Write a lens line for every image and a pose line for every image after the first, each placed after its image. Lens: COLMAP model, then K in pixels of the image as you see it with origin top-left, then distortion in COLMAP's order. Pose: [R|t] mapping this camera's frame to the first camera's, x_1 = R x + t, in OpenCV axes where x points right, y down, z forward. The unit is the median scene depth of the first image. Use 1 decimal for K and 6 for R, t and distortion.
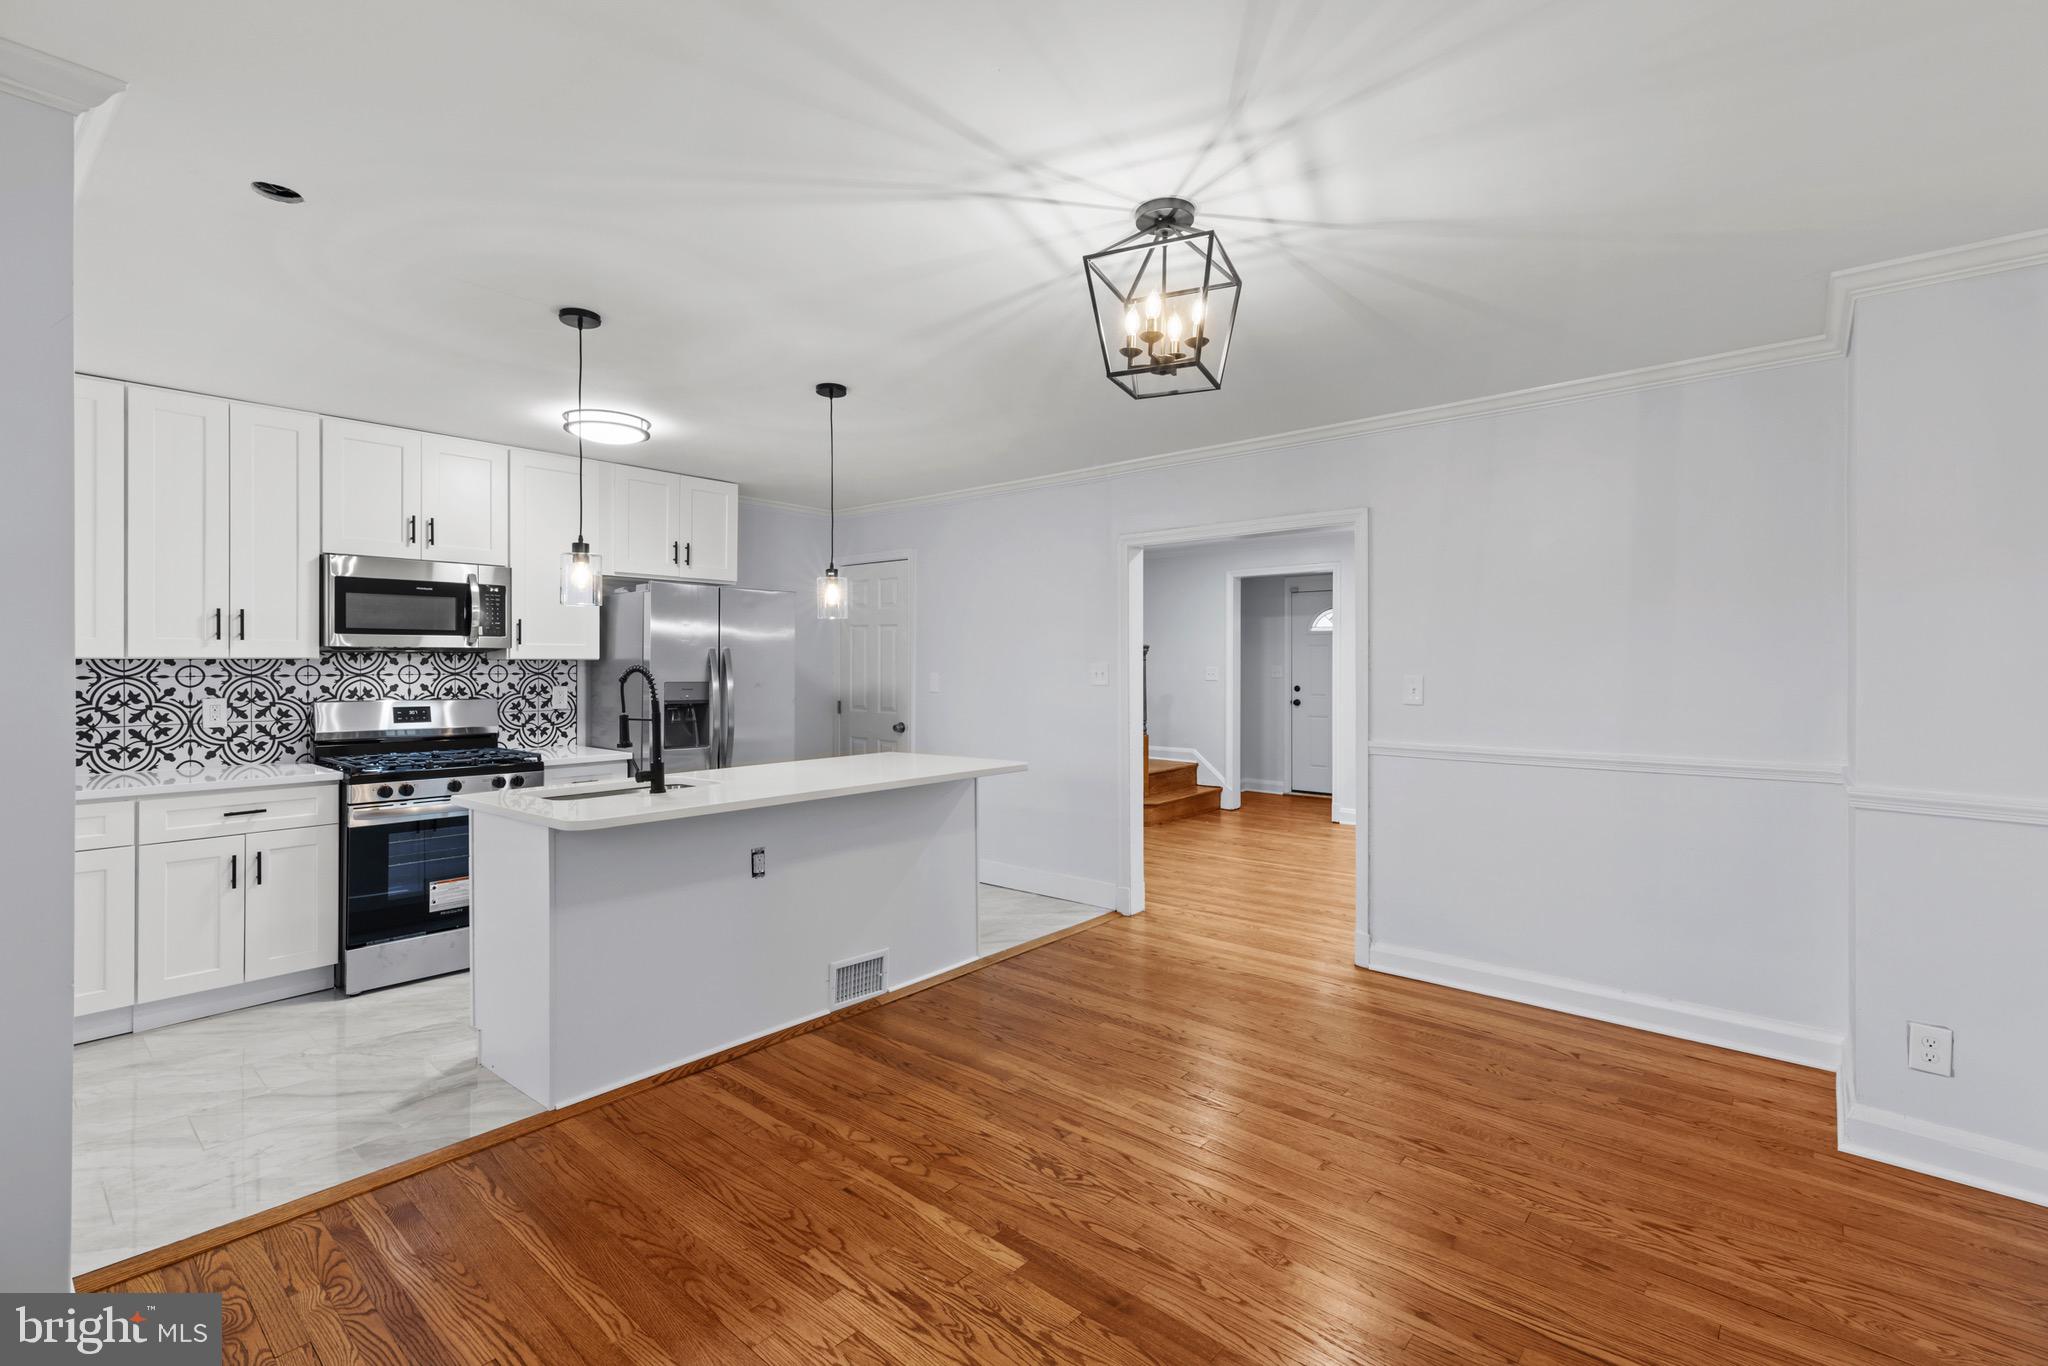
lens RADIAL K [[906.5, 0, 1018.9], [0, 906.5, 666.4], [0, 0, 1]] dist [0.003898, -0.000538]
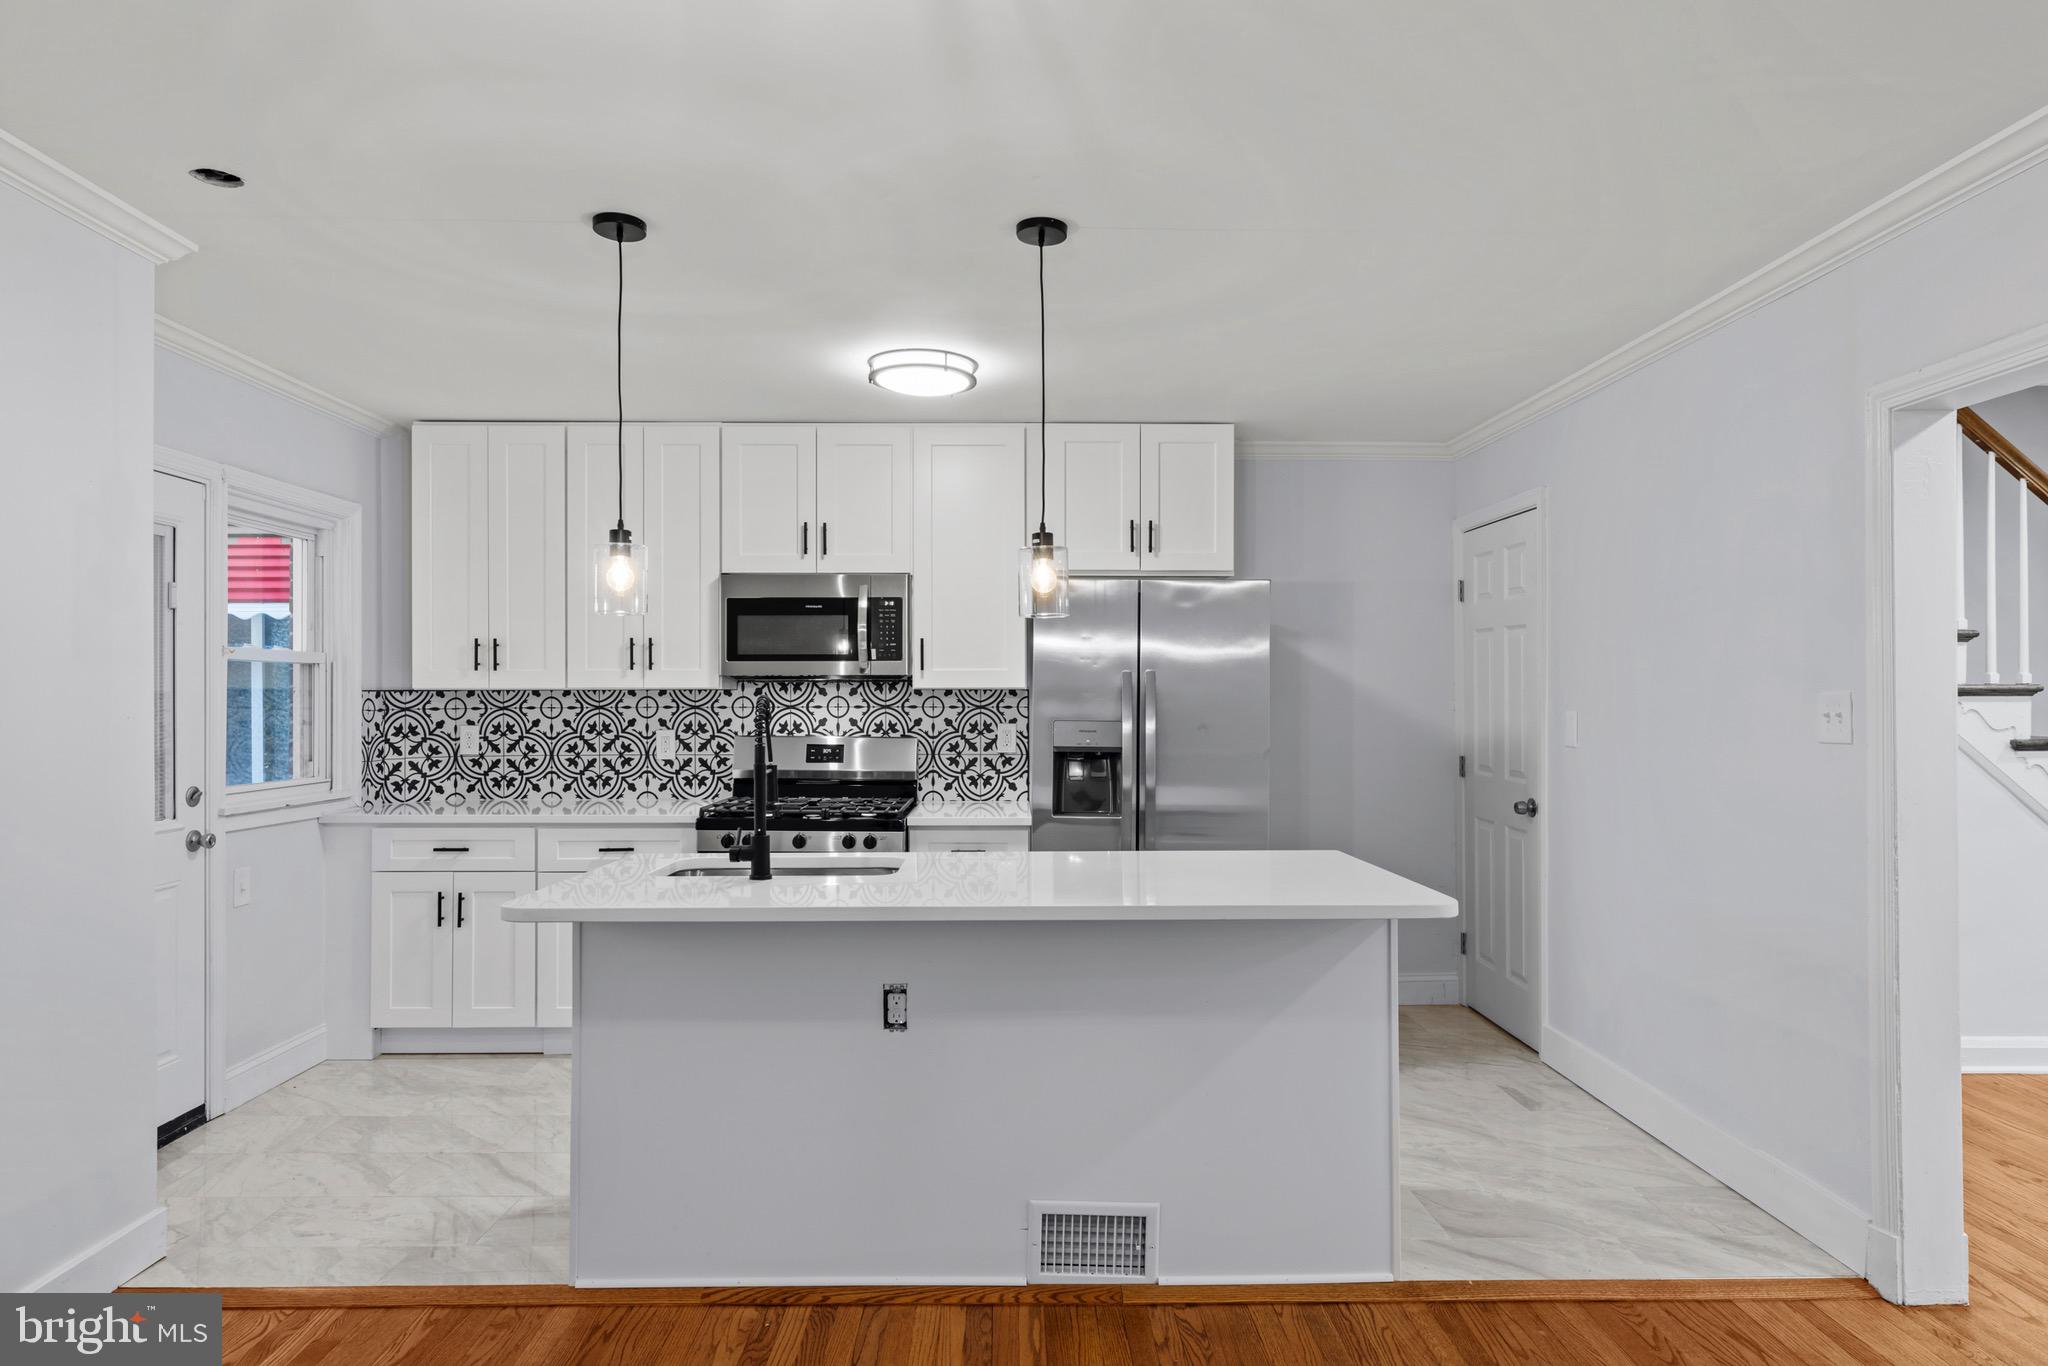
lens RADIAL K [[1179.4, 0, 1026.4], [0, 1179.4, 698.2], [0, 0, 1]] dist [0.007648, 0.000686]
pose [[0.667403, 0.001000, -0.744696, 0.325550], [-0.001409, 0.999999, 0.000080, 0.000041], [0.744695, 0.000996, 0.667404, 0.434310]]
